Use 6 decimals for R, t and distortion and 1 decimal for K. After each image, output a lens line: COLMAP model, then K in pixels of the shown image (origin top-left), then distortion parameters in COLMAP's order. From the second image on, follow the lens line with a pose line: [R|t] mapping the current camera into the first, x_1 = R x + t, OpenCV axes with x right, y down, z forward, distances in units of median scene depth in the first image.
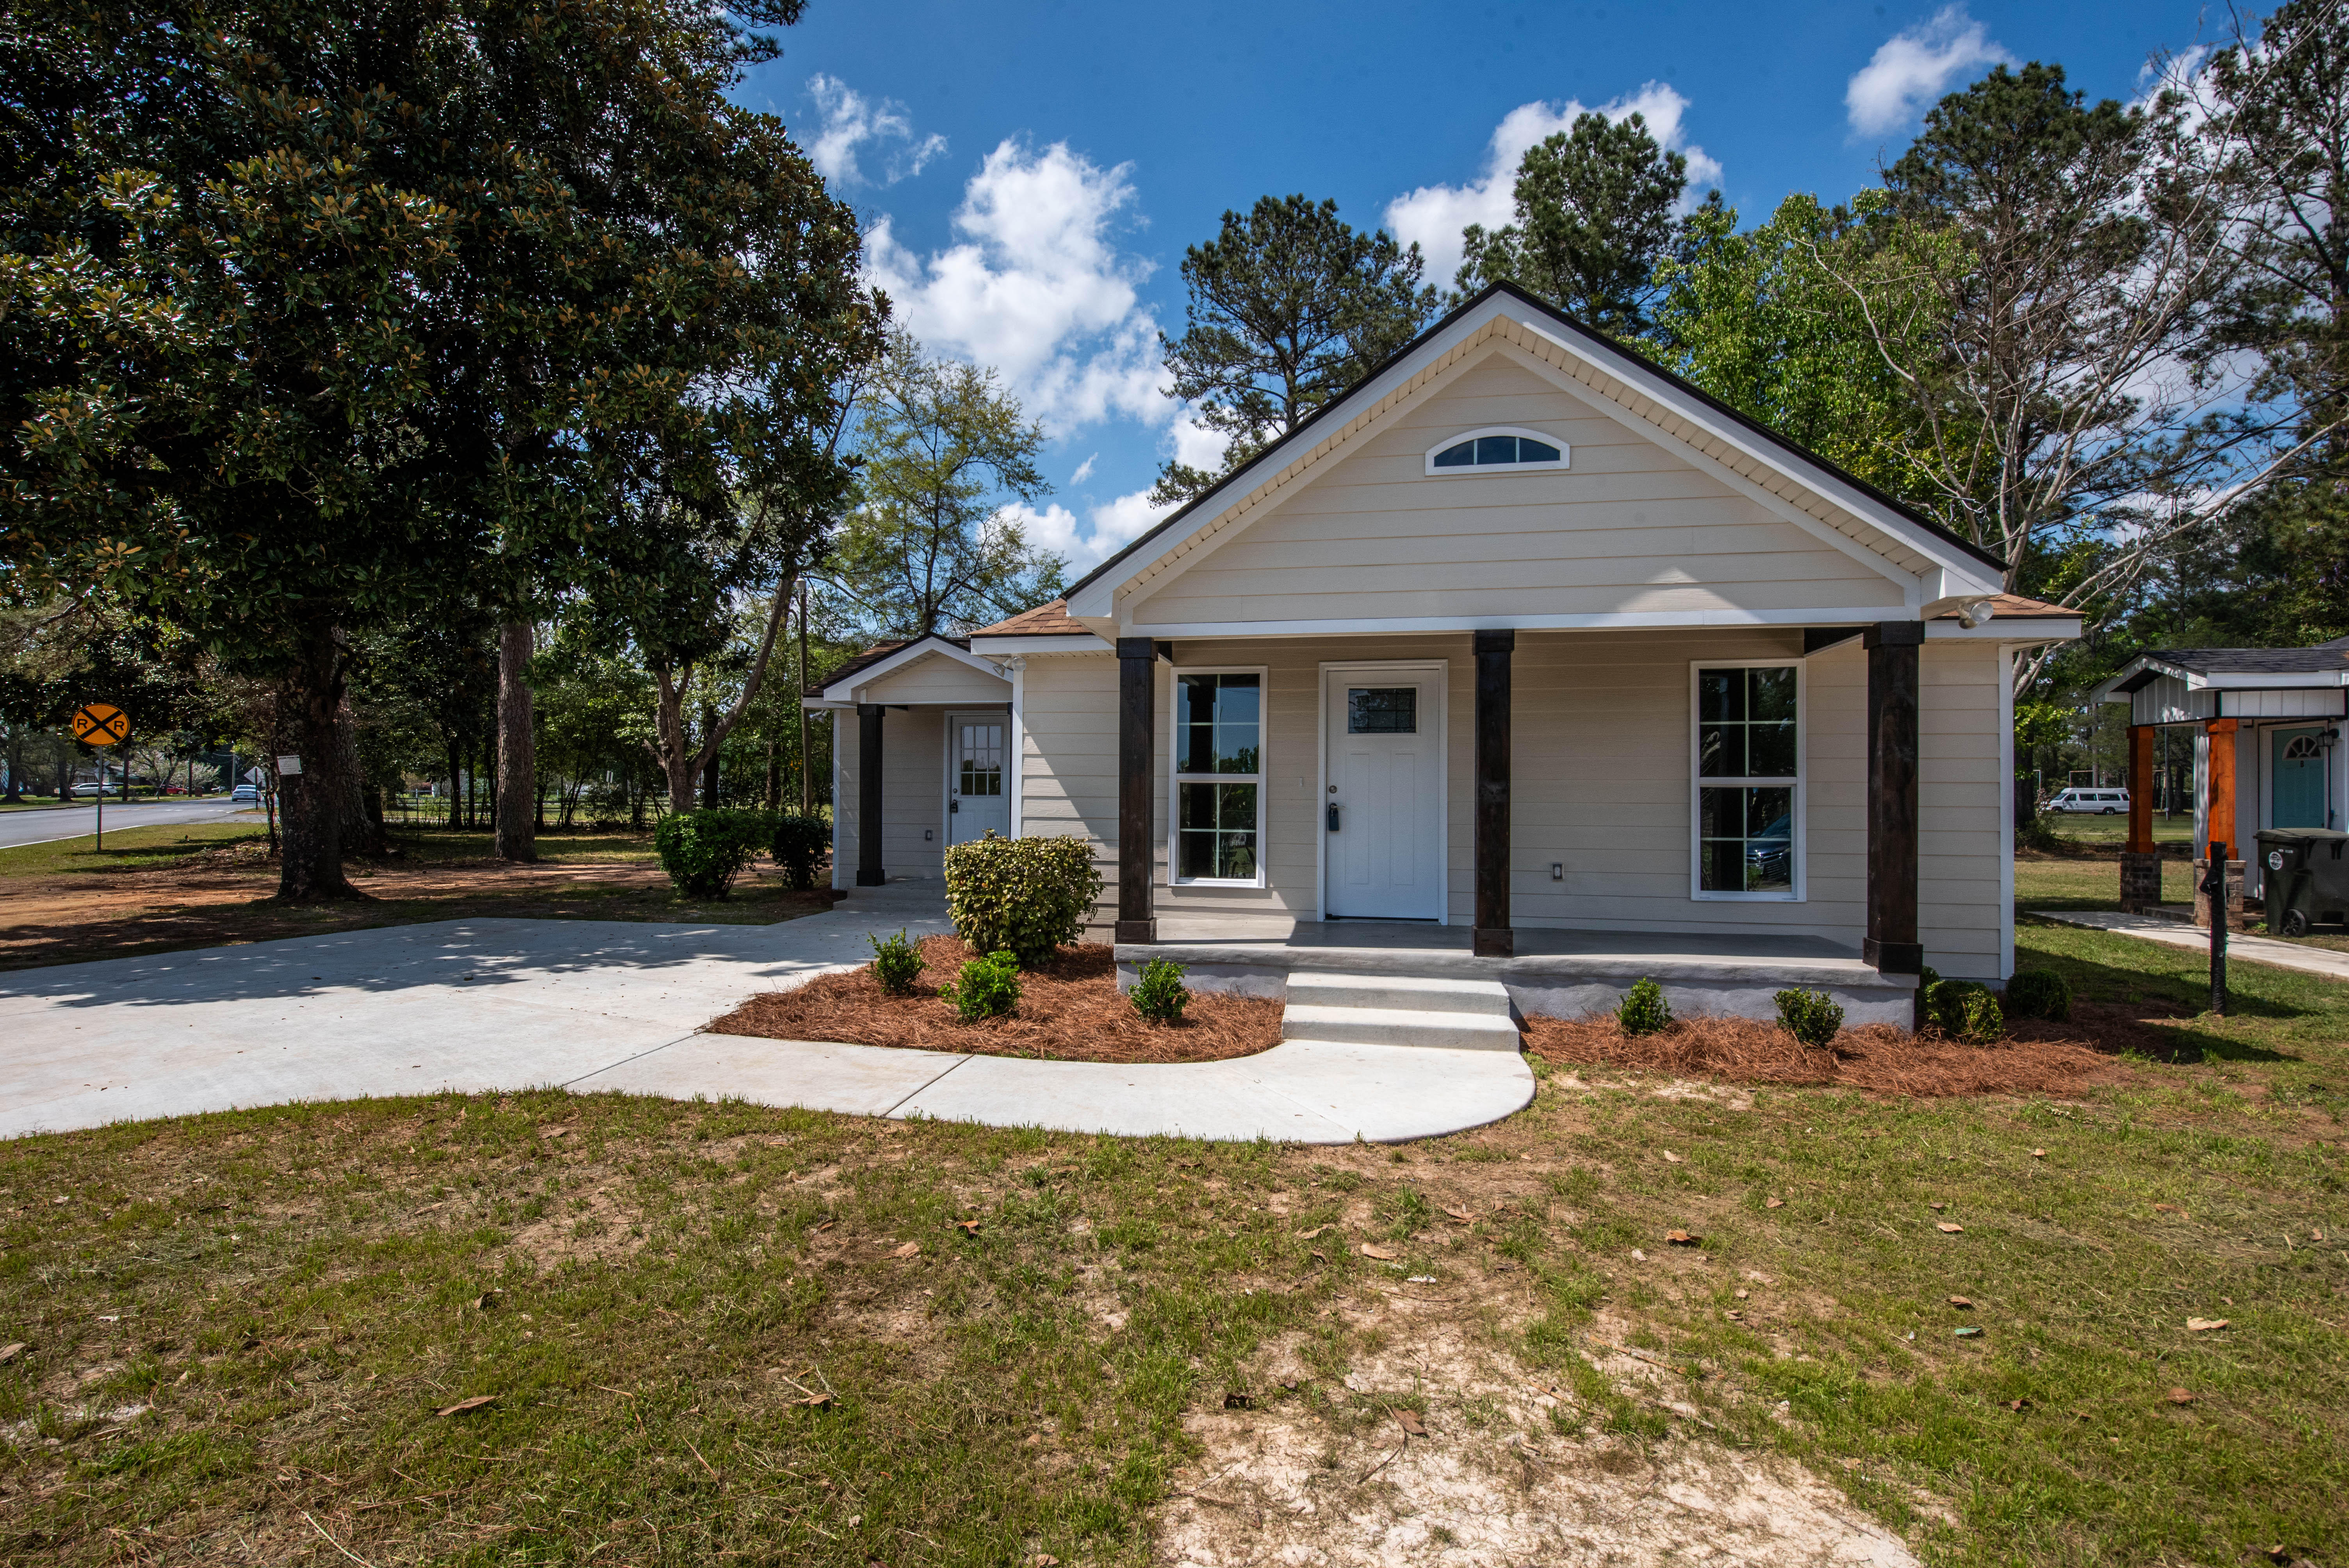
lens RADIAL K [[1070.7, 0, 1161.4], [0, 1070.7, 789.9], [0, 0, 1]] dist [-0.006750, -0.003595]
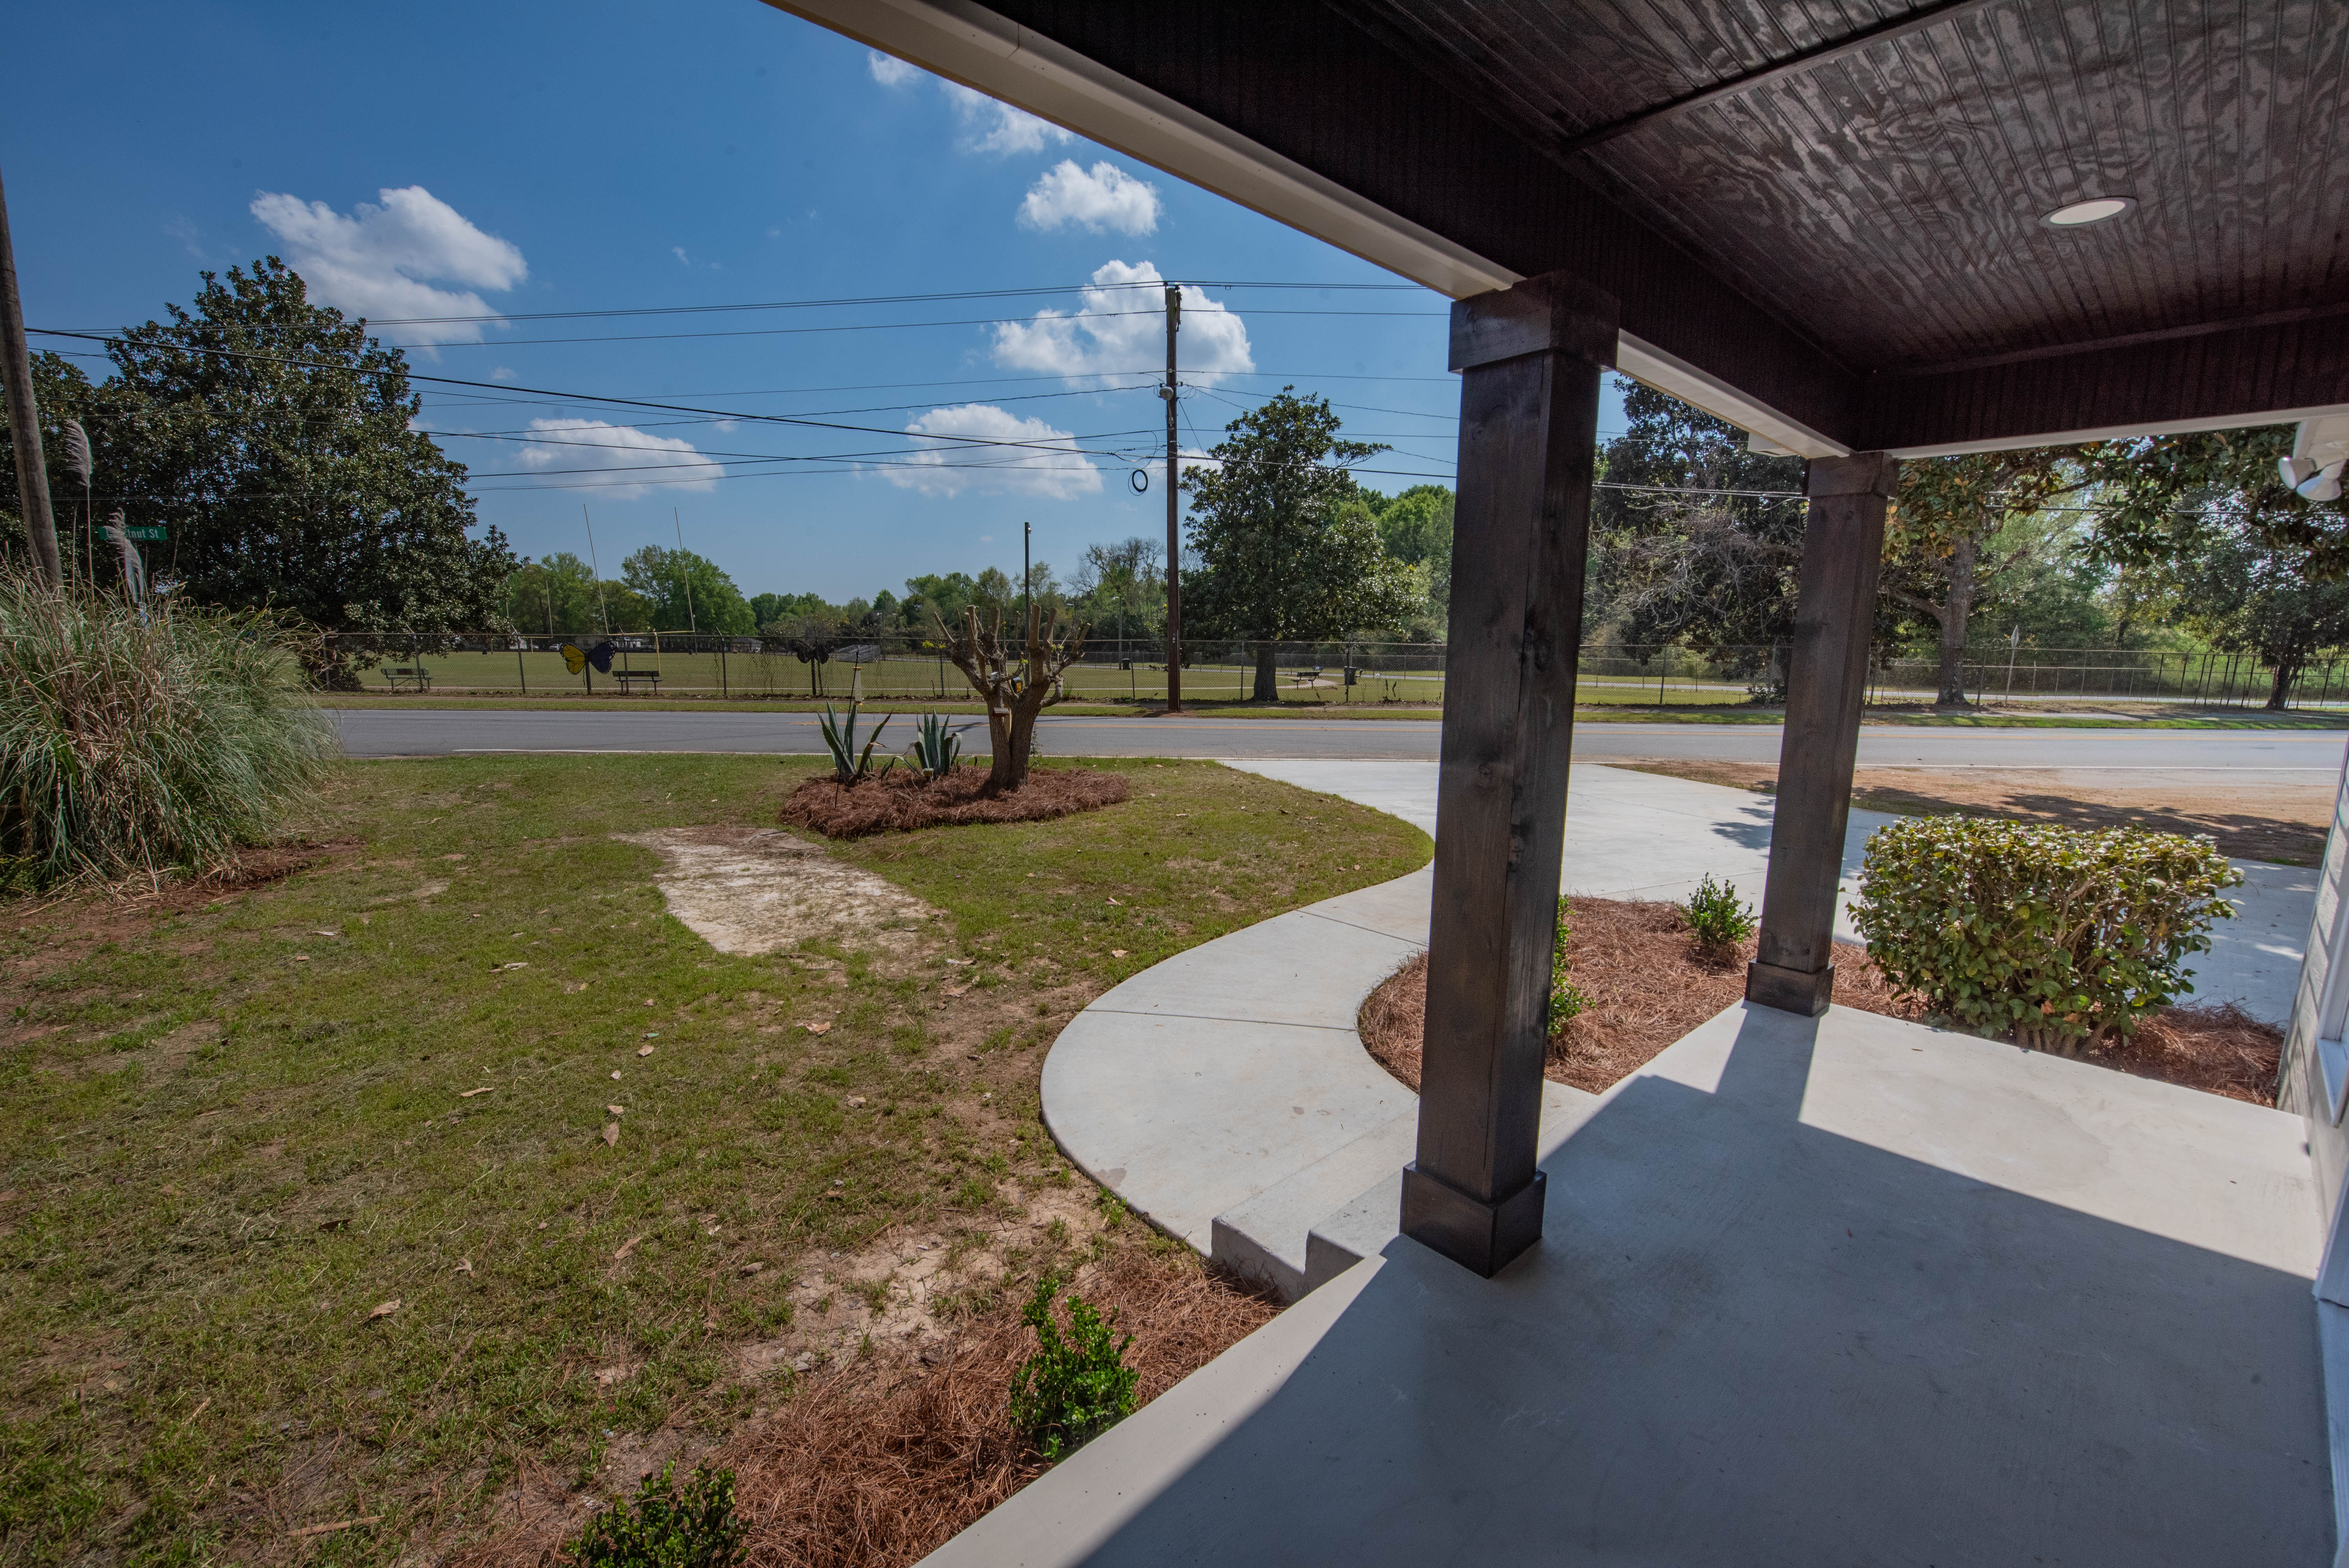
lens RADIAL K [[957.3, 0, 1154.7], [0, 957.3, 786.1], [0, 0, 1]] dist [-0.012270, -0.000081]
pose [[-0.619053, 0.102231, -0.778667, 0.412769], [-0.011123, 0.990251, 0.138852, -0.028893], [0.785270, 0.094618, -0.611881, 0.740870]]
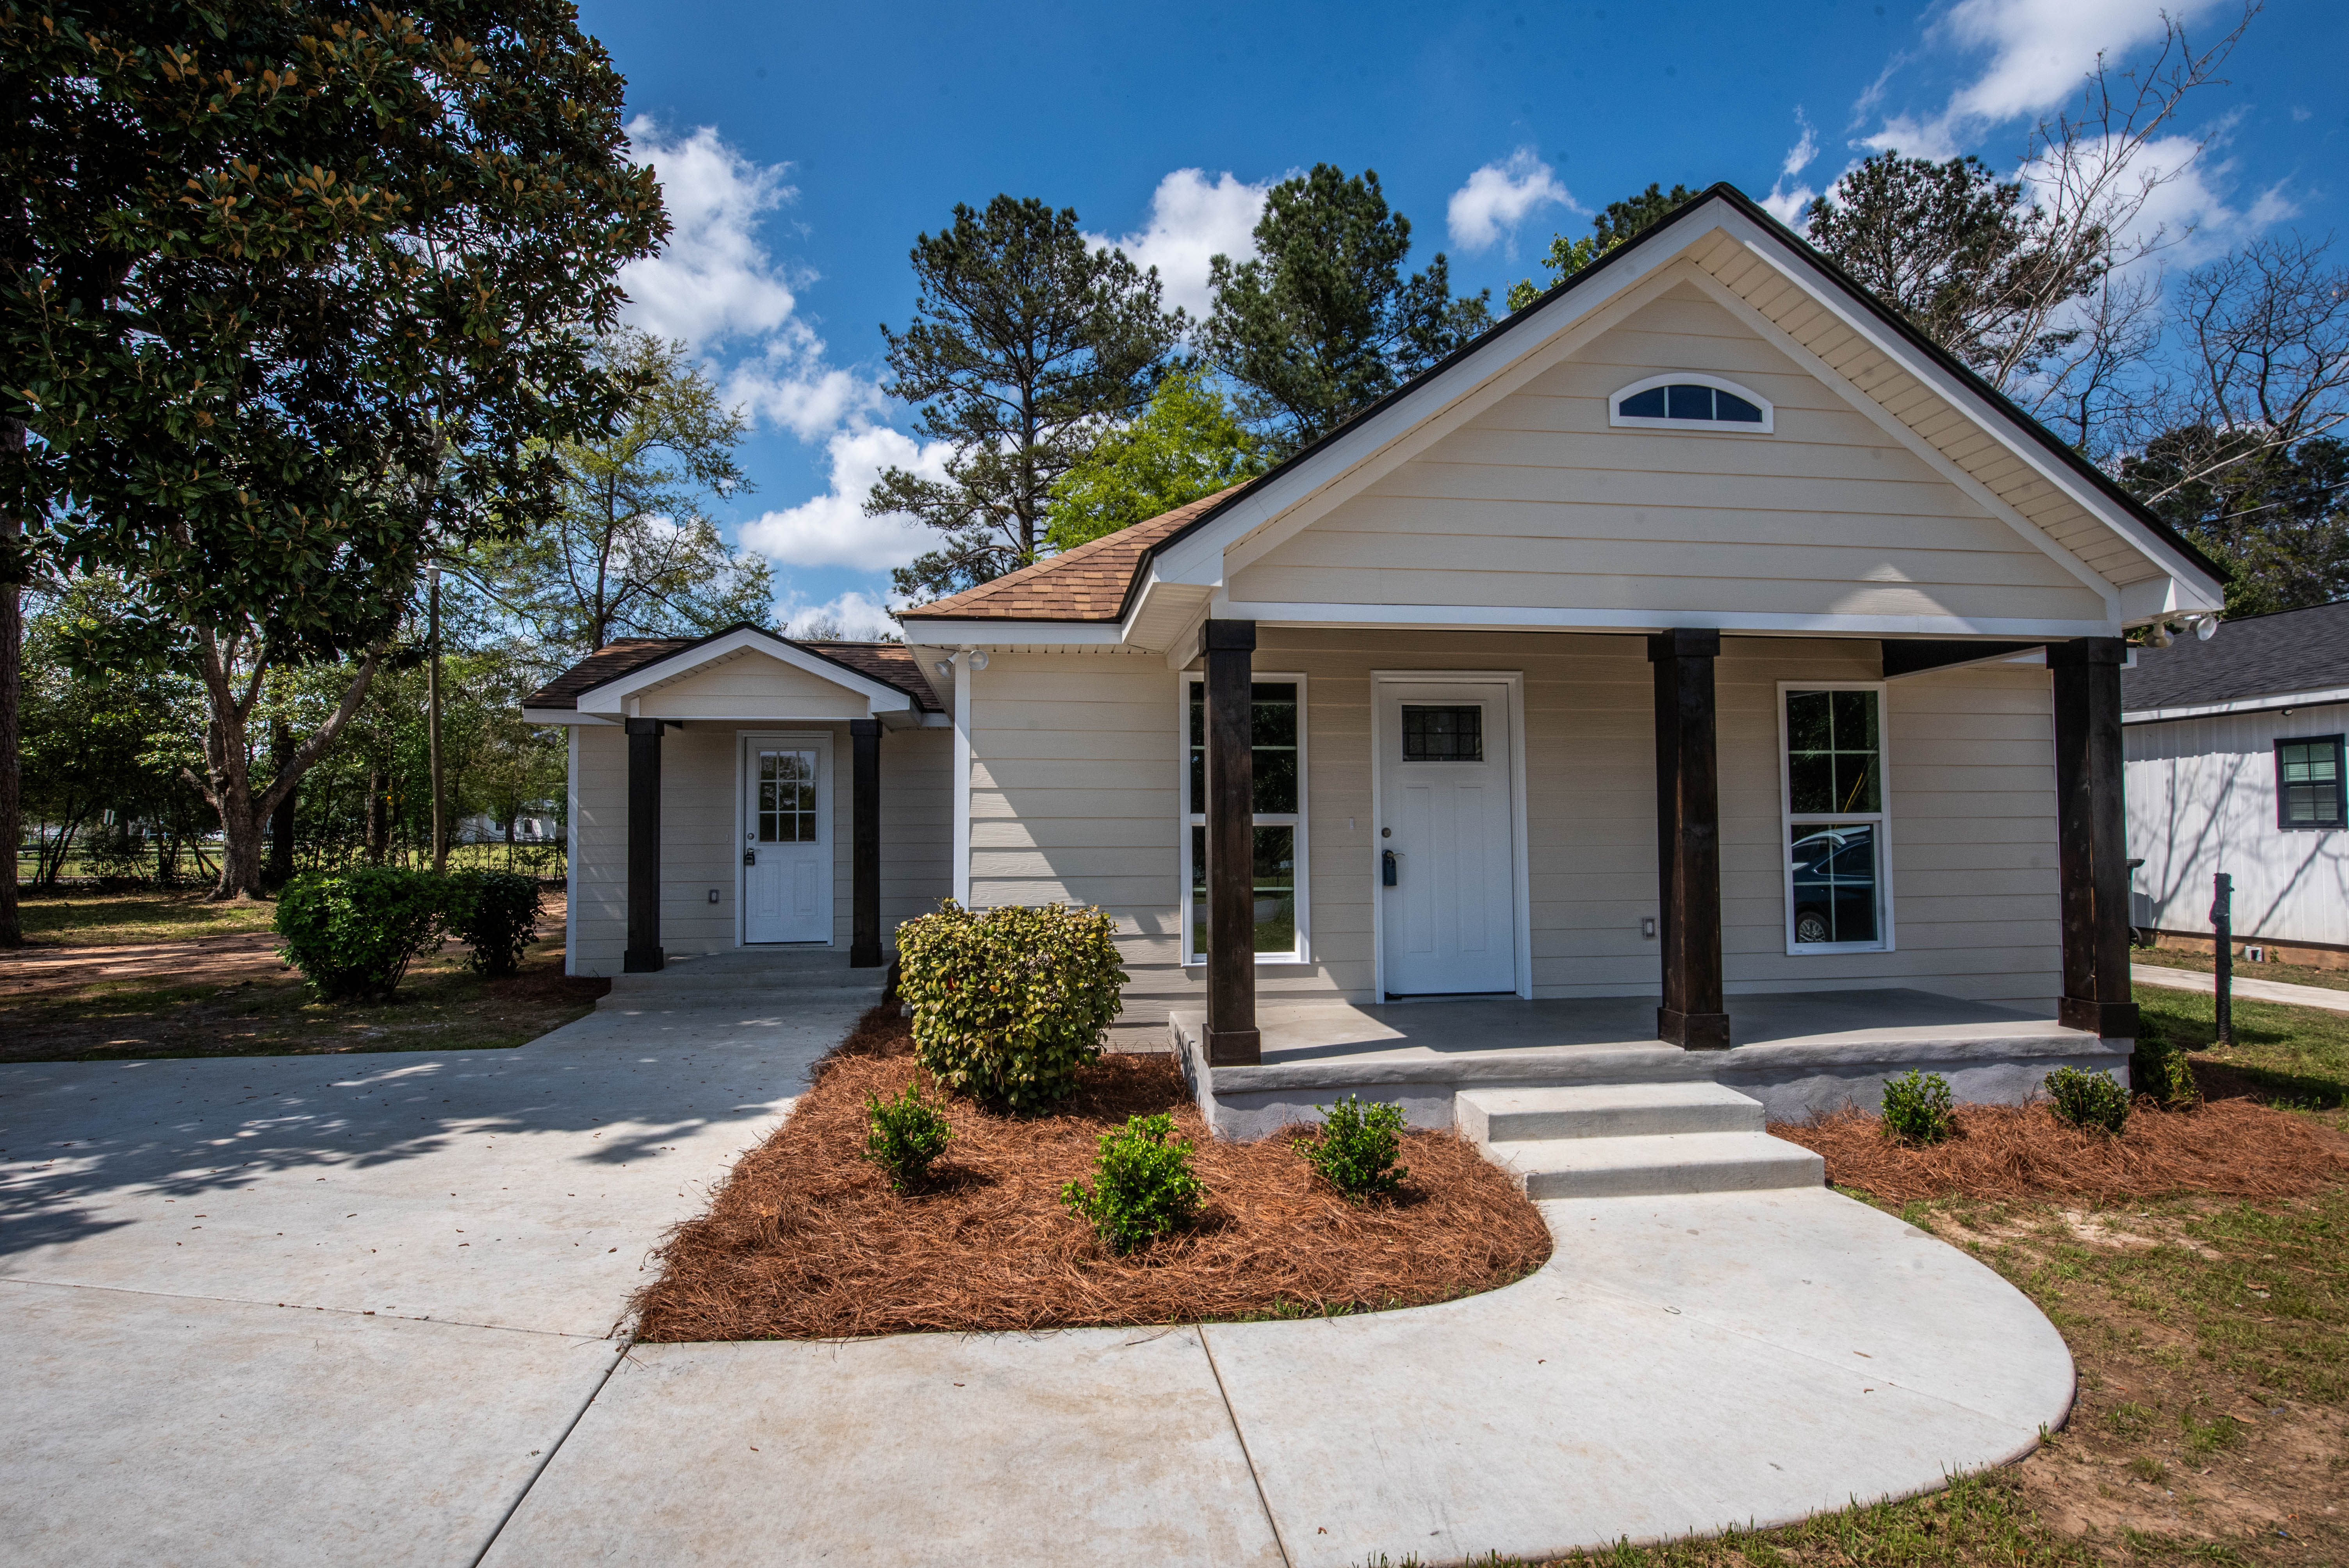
lens RADIAL K [[1070.7, 0, 1161.4], [0, 1070.7, 789.9], [0, 0, 1]] dist [-0.006750, -0.003595]
pose [[0.950594, -0.001624, 0.310432, -0.201729], [0.011051, 0.999530, -0.028612, -0.009340], [-0.310240, 0.030629, 0.950165, 0.254700]]
